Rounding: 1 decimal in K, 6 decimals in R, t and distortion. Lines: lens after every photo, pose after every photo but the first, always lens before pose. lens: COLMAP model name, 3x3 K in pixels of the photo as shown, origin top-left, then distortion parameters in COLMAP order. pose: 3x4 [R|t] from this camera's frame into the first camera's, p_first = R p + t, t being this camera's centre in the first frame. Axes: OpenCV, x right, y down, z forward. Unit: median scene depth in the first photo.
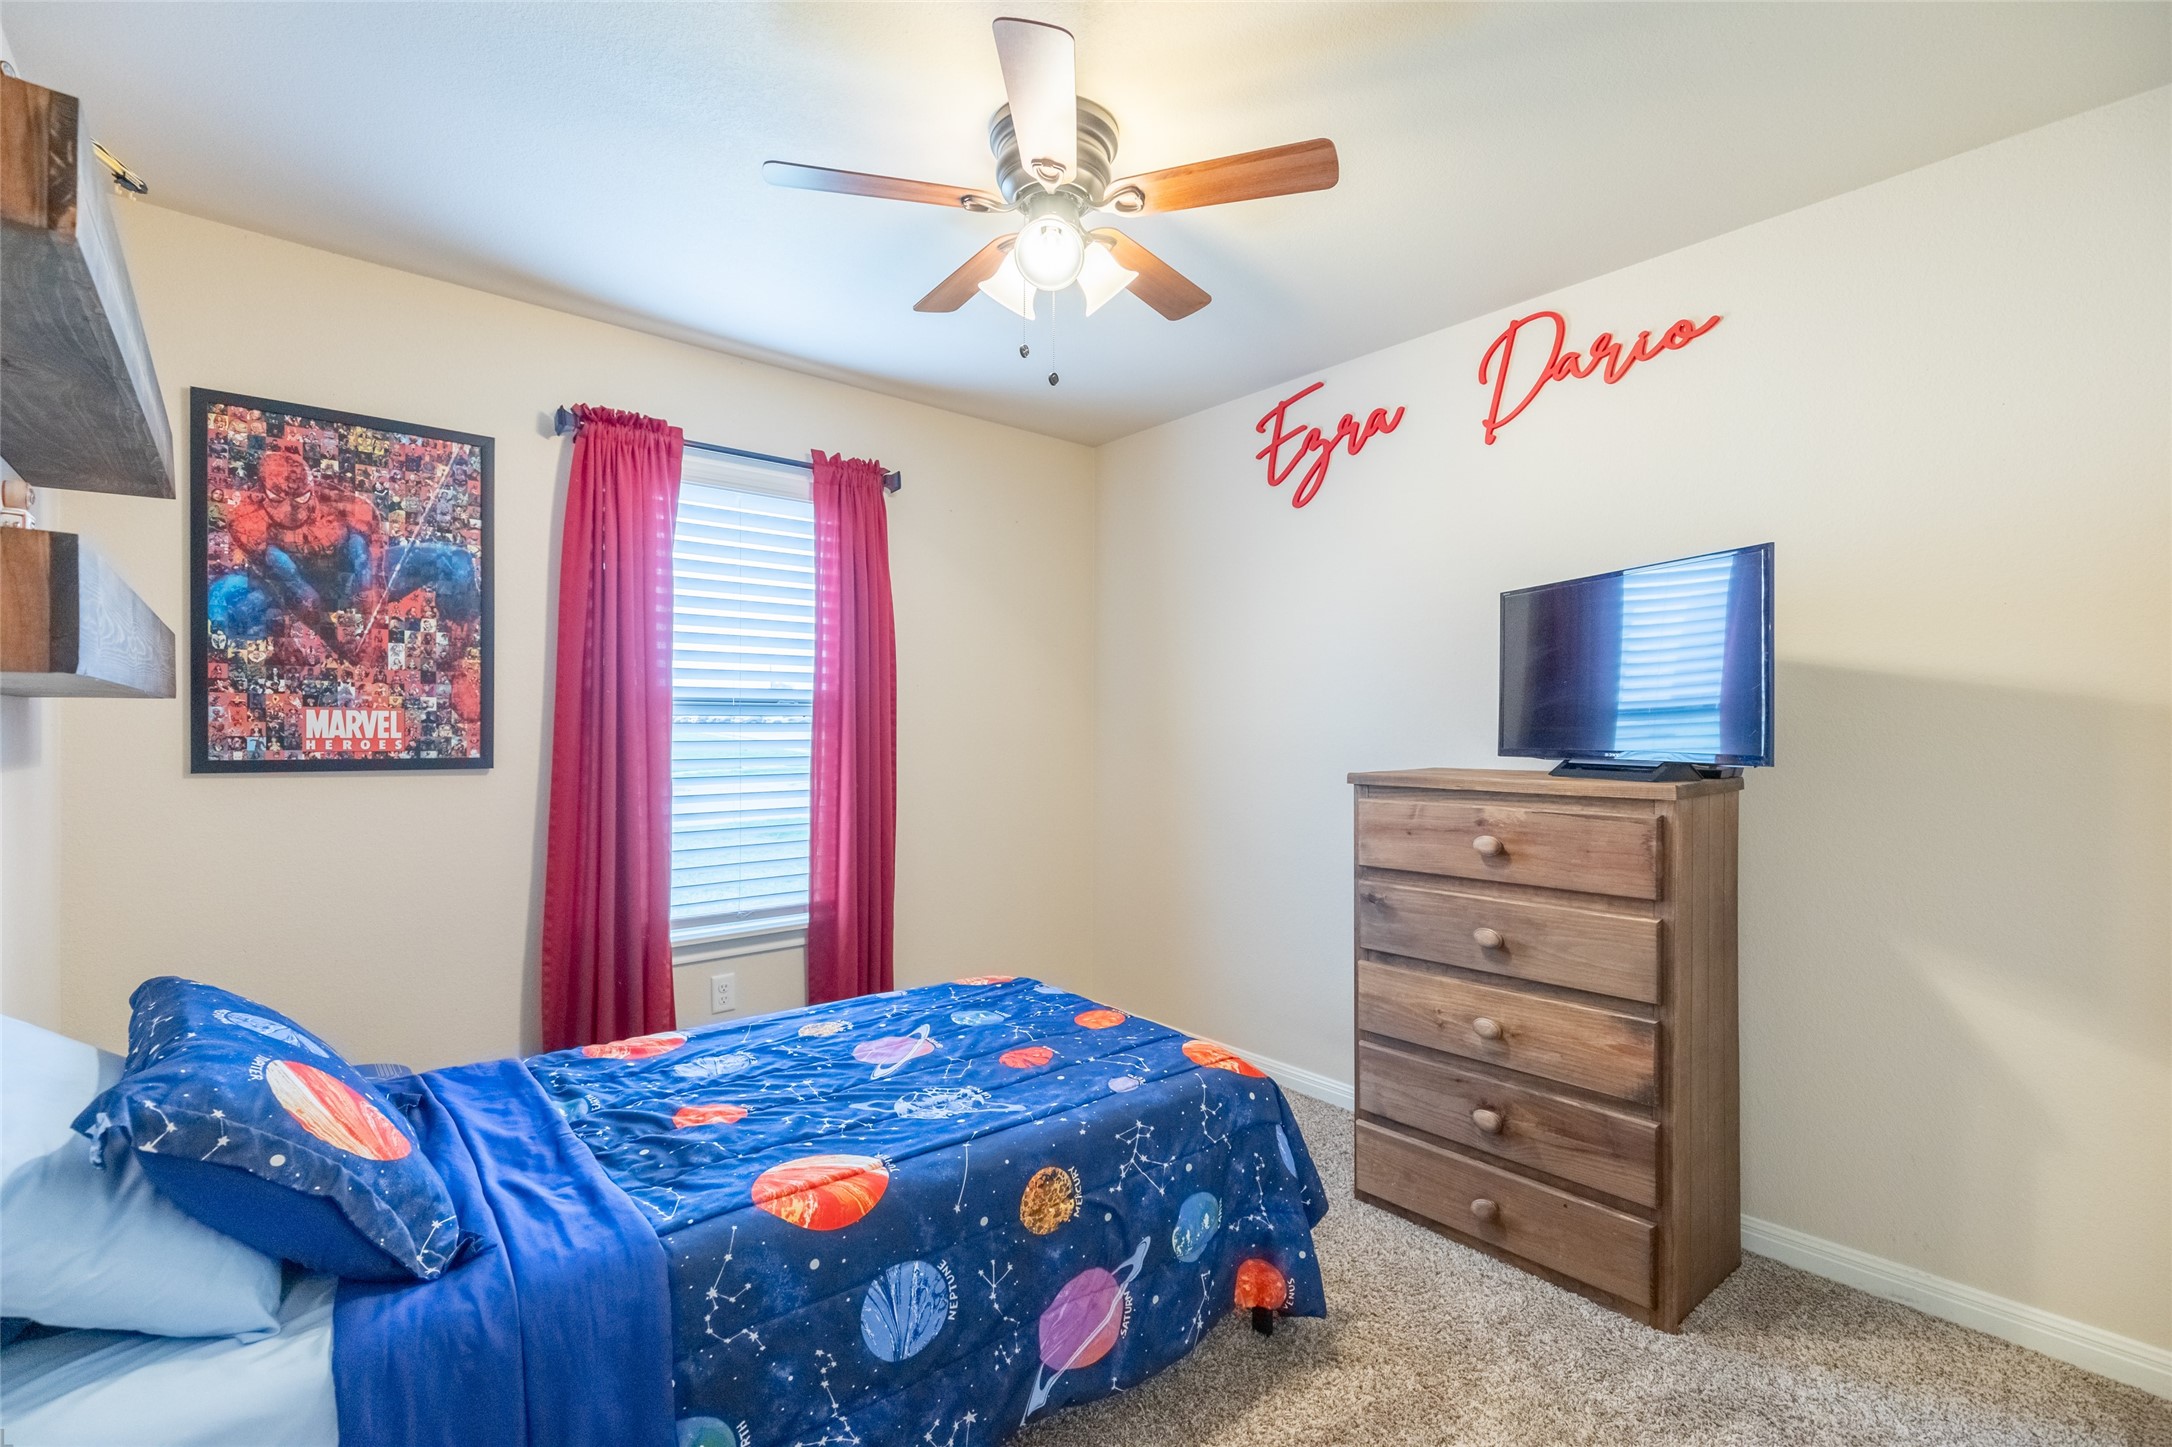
lens RADIAL K [[981.2, 0, 1069.0], [0, 981.2, 710.6], [0, 0, 1]] dist [0.005115, 0.001355]
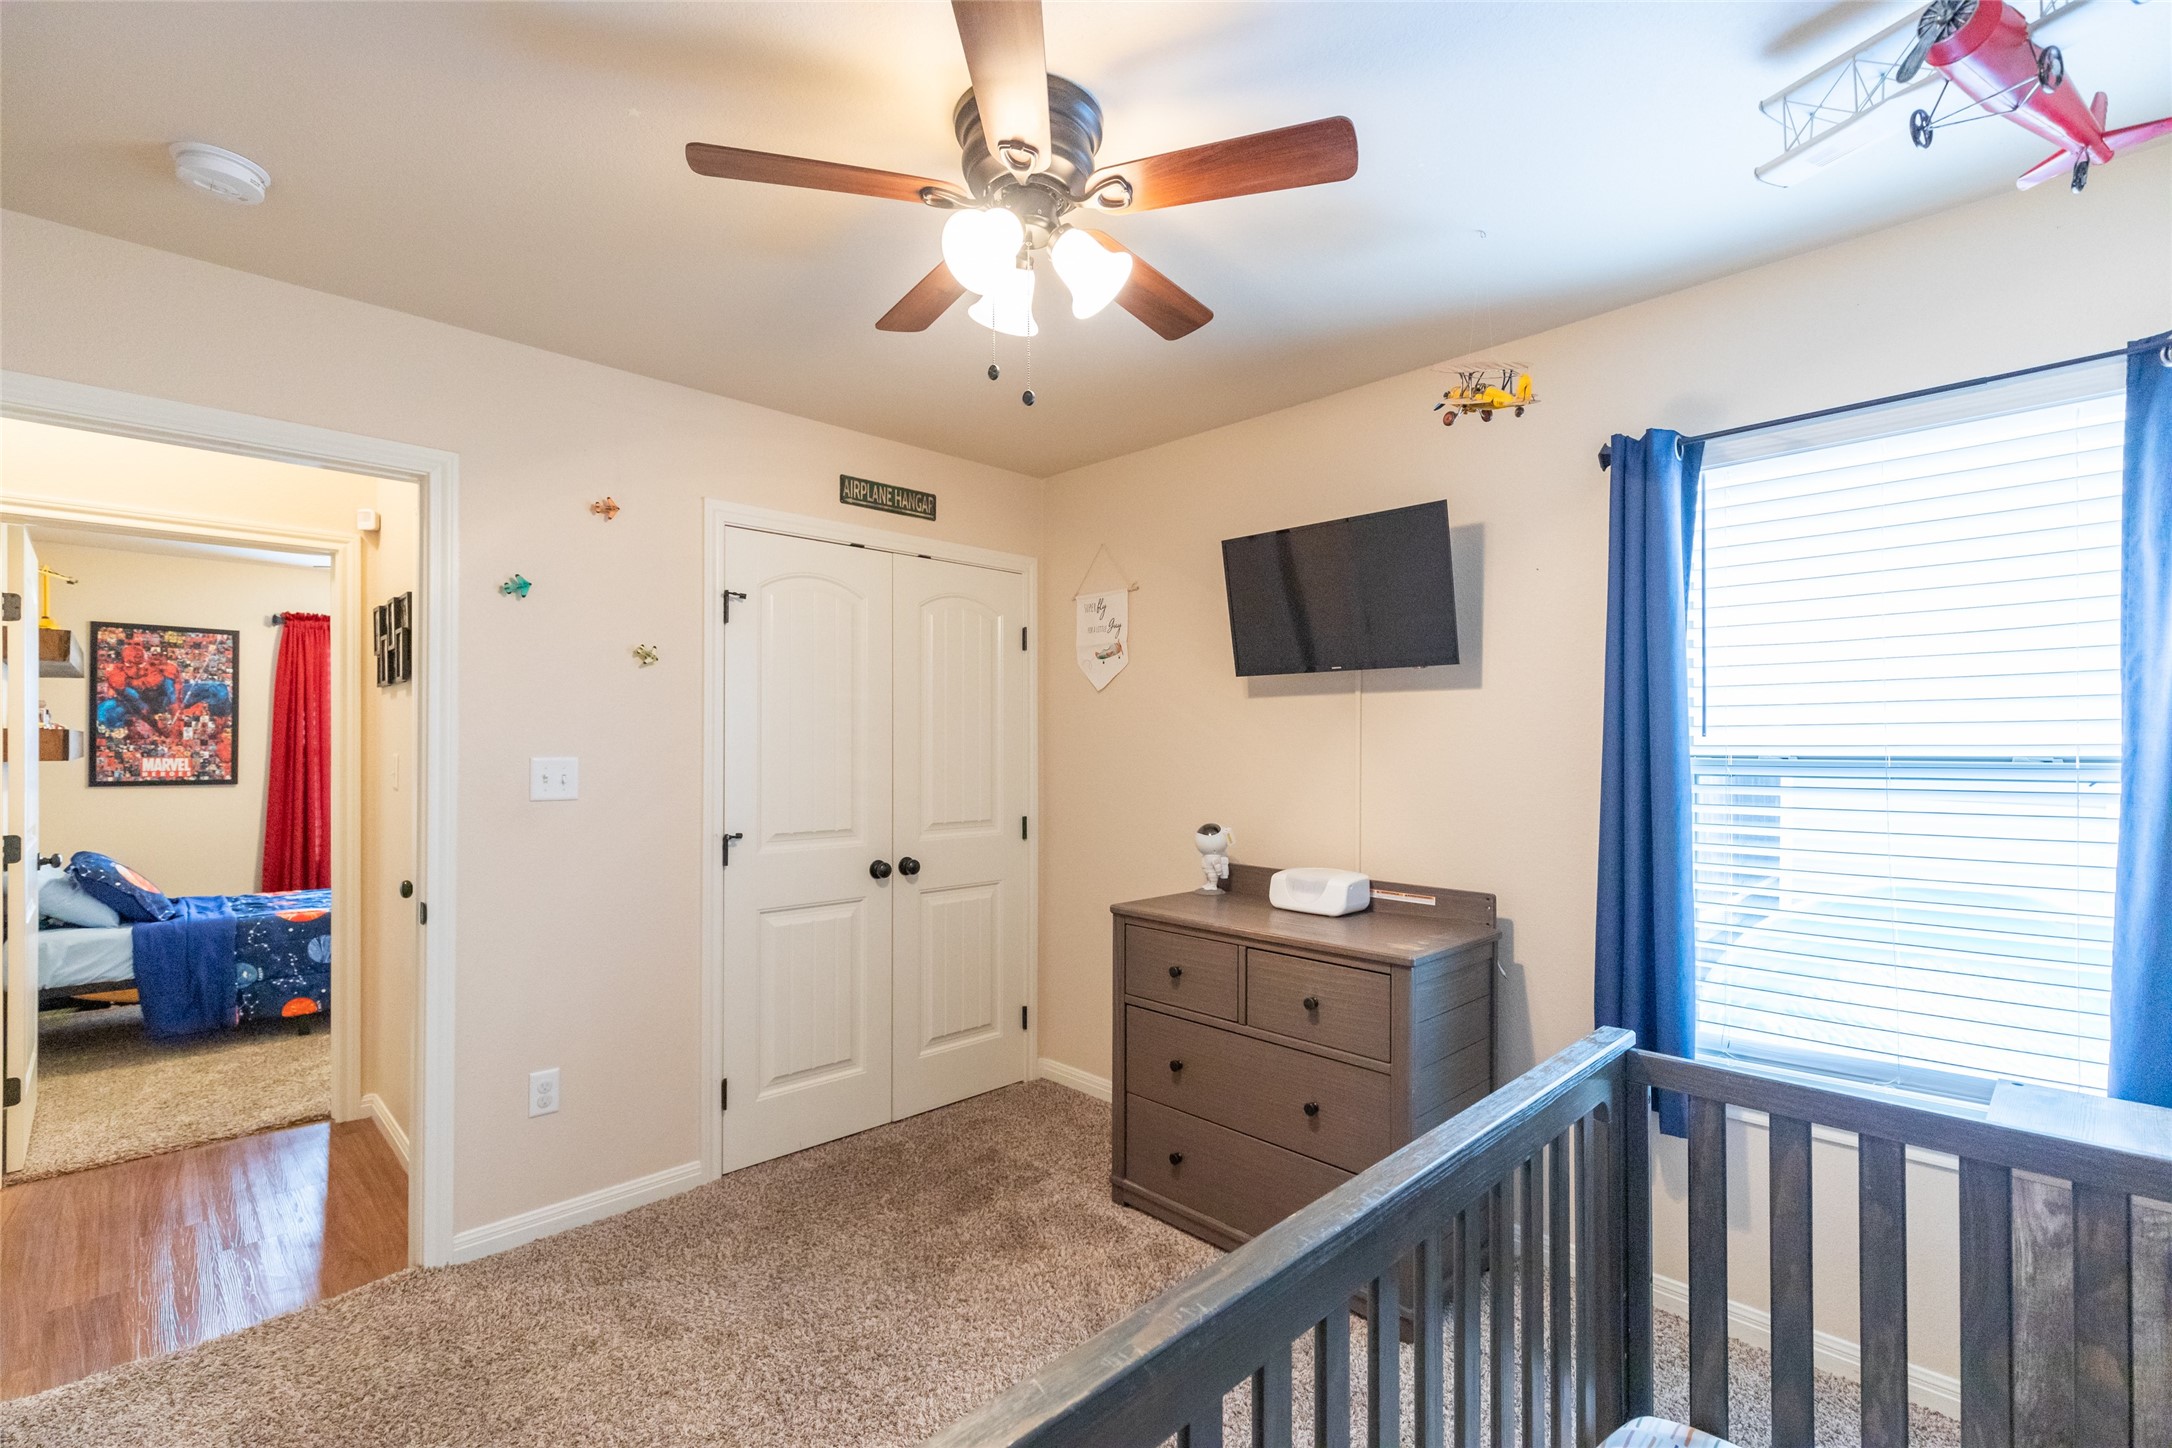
lens RADIAL K [[981.2, 0, 1069.0], [0, 981.2, 711.1], [0, 0, 1]] dist [0.005115, 0.001355]
pose [[0.997773, -0.002579, 0.066657, 1.173460], [0.003709, 0.999852, -0.016824, -0.062966], [-0.066603, 0.017034, 0.997634, -1.376140]]
